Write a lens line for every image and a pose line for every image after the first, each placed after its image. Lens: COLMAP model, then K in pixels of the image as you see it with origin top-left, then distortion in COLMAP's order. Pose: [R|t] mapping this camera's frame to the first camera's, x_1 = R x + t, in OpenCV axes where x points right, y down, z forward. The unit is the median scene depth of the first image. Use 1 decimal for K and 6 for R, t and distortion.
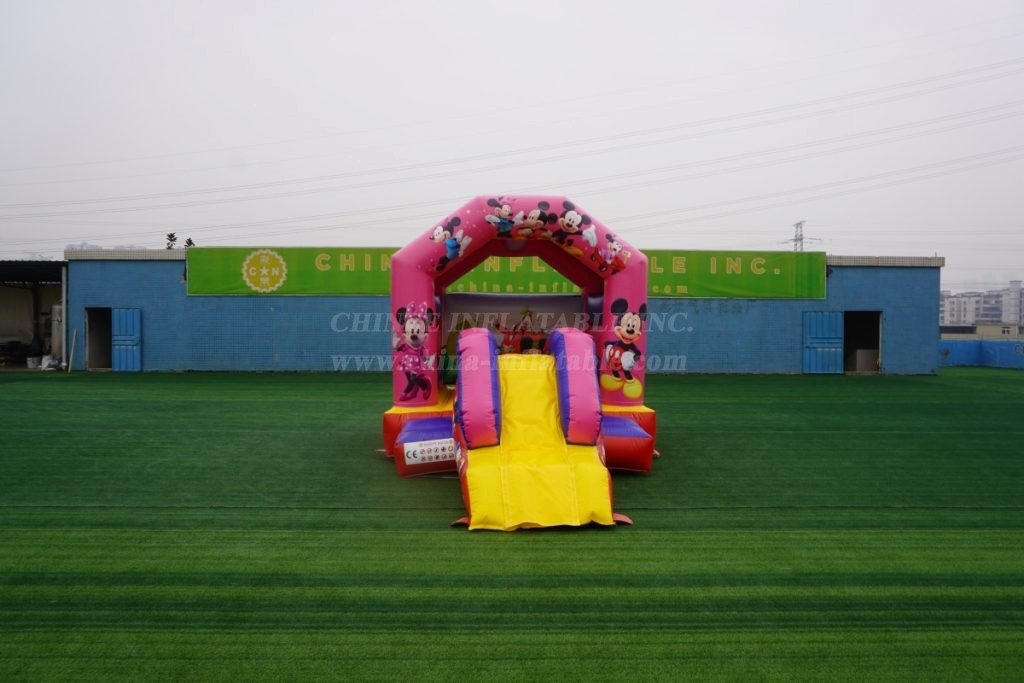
lens RADIAL K [[697.8, 0, 516.5], [0, 697.8, 336.4], [0, 0, 1]] dist [-0.037811, 0.026548]
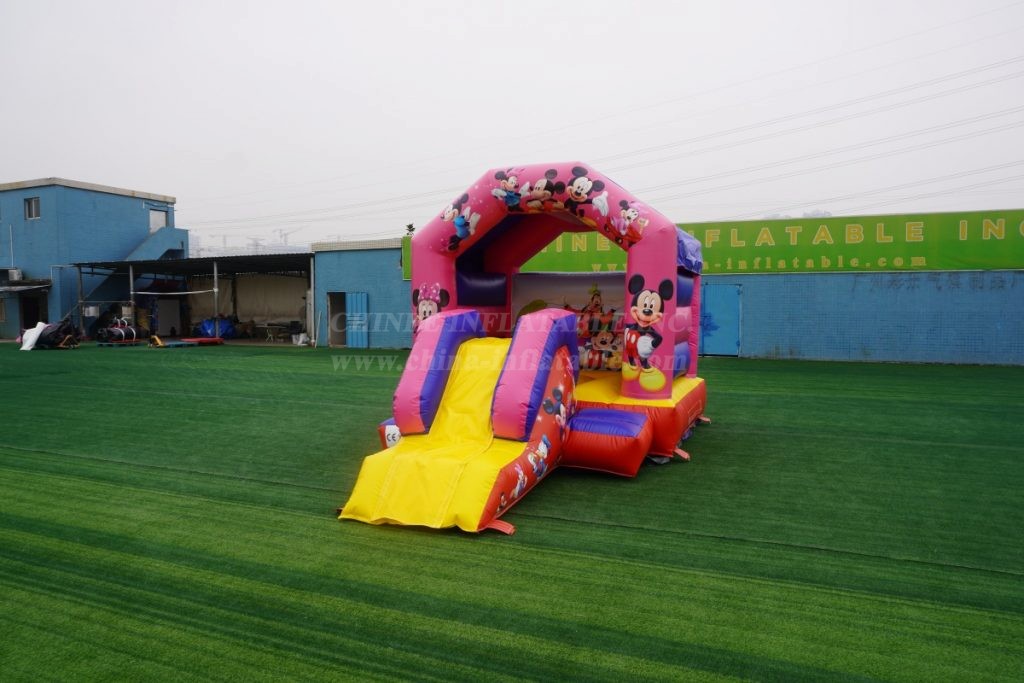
lens RADIAL K [[697.8, 0, 510.8], [0, 697.8, 336.4], [0, 0, 1]] dist [-0.037811, 0.026548]
pose [[0.913213, 0.011931, -0.407307, 0.362965], [-0.000754, 0.999619, 0.027591, -0.001564], [0.407481, -0.024890, 0.912875, 0.147260]]
